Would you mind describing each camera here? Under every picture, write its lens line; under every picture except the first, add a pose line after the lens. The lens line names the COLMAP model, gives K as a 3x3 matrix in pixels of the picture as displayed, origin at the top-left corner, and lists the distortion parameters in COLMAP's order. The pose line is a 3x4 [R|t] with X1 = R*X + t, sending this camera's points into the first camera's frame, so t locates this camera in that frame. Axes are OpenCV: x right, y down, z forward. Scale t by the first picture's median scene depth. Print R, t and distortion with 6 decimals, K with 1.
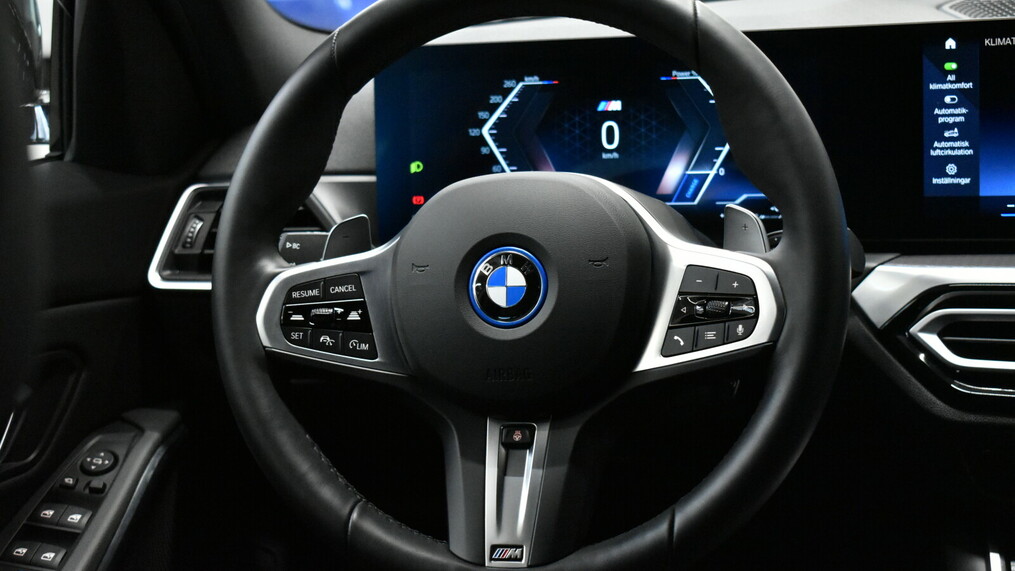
lens RADIAL K [[1736.2, 0, 515.8], [0, 1736.2, 282.7], [0, 0, 1]] dist [0.065631, 0.000000]
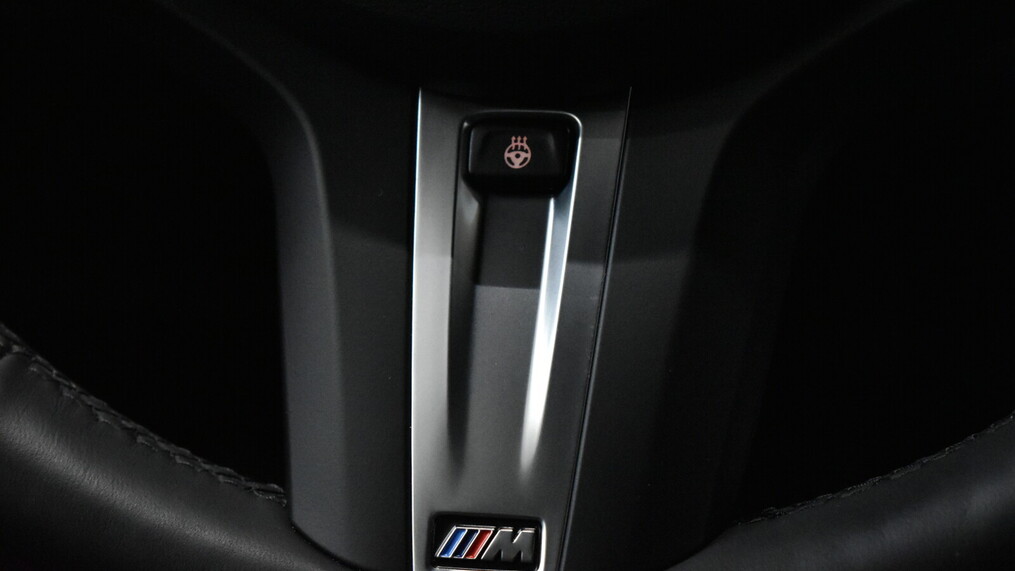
lens RADIAL K [[2392.0, 0, 508.6], [0, 2392.0, 284.9], [0, 0, 1]] dist [-0.144489, 0.000000]
pose [[0.998151, 0.015973, 0.058642, -0.025050], [-0.023856, 0.990382, 0.136289, 0.054349], [-0.055901, -0.137436, 0.988932, 0.585863]]
